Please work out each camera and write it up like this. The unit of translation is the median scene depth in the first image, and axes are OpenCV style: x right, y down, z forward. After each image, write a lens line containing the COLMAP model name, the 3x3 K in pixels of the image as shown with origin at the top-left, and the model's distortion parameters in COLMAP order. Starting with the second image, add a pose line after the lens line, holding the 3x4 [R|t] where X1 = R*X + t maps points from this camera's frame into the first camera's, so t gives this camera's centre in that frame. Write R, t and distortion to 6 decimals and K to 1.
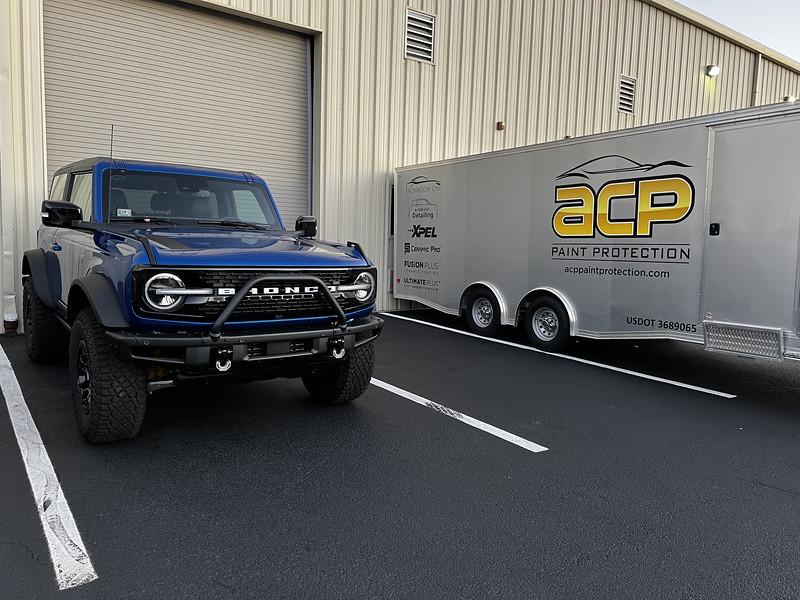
lens RADIAL K [[588.0, 0, 400.0], [0, 588.0, 300.0], [0, 0, 1]] dist [0.086525, -0.000316]
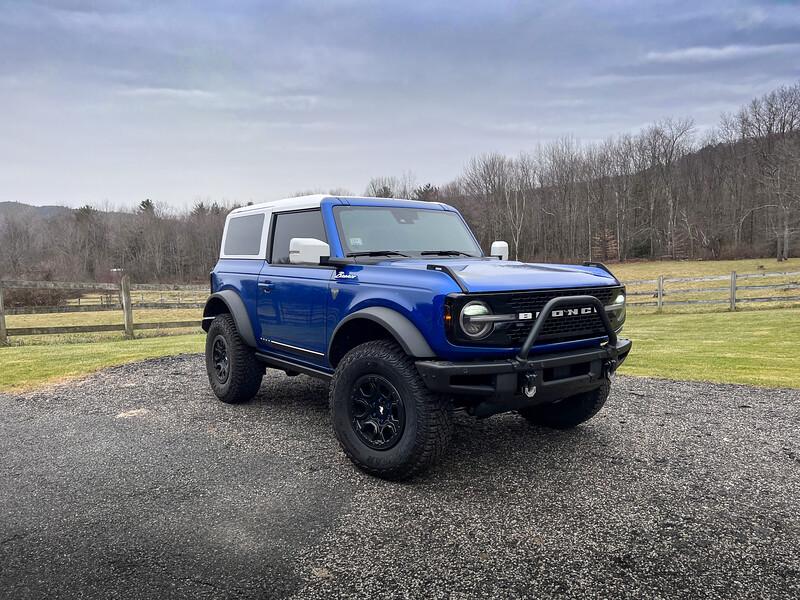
lens RADIAL K [[588.0, 0, 400.0], [0, 588.0, 300.0], [0, 0, 1]] dist [0.086525, -0.000316]
pose [[0.998514, -0.052523, -0.014517, -0.489676], [0.051793, 0.997562, -0.046778, -0.006019], [0.016938, 0.045957, 0.998800, 0.014455]]
